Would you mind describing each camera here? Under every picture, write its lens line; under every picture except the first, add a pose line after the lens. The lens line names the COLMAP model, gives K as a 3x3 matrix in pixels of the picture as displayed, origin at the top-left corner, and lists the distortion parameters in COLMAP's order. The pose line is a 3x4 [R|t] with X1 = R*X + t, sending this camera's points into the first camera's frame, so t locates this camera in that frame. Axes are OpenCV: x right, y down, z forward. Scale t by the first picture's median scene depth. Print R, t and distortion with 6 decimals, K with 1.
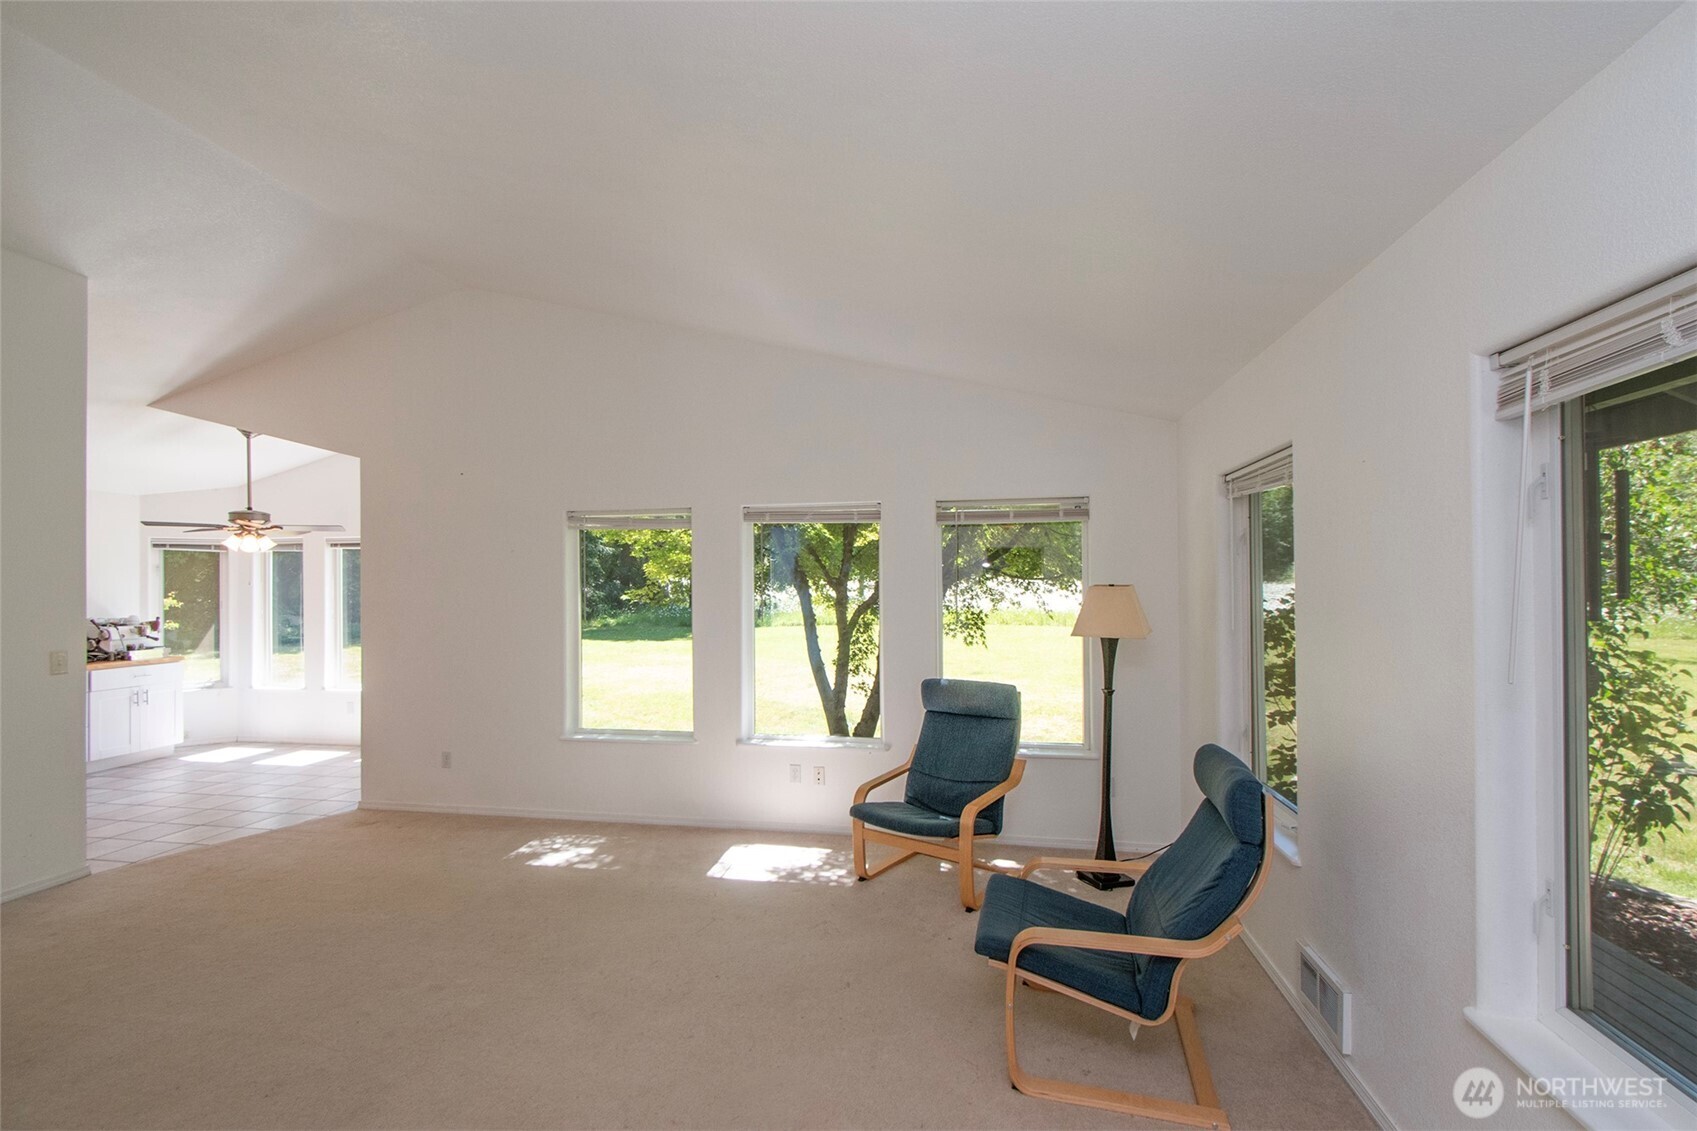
lens RADIAL K [[758.8, 0, 859.6], [0, 758.8, 579.9], [0, 0, 1]] dist [-0.000842, -0.000201]
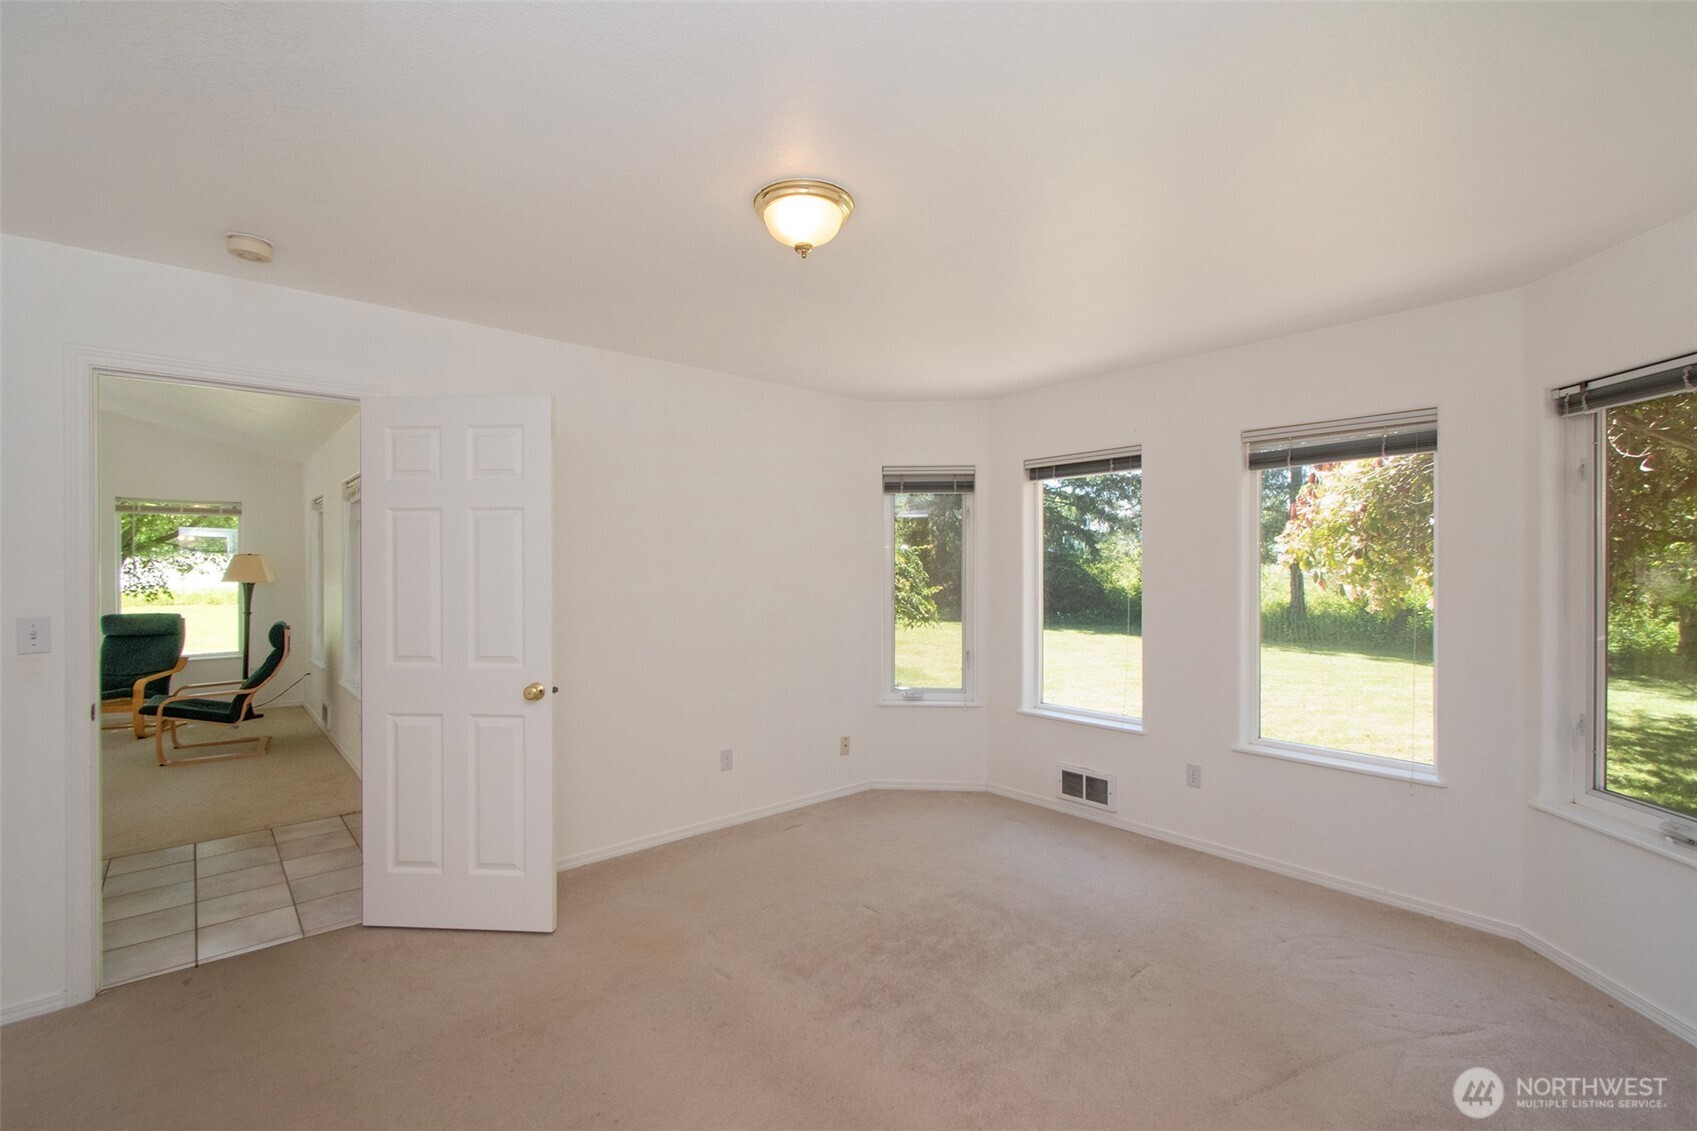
lens RADIAL K [[758.8, 0, 847.5], [0, 758.8, 562.0], [0, 0, 1]] dist [-0.000842, -0.000201]
pose [[0.646283, 0.008193, 0.763053, -0.111397], [-0.007889, 0.999961, -0.004055, 0.018264], [-0.763057, -0.003399, 0.646323, -1.115767]]
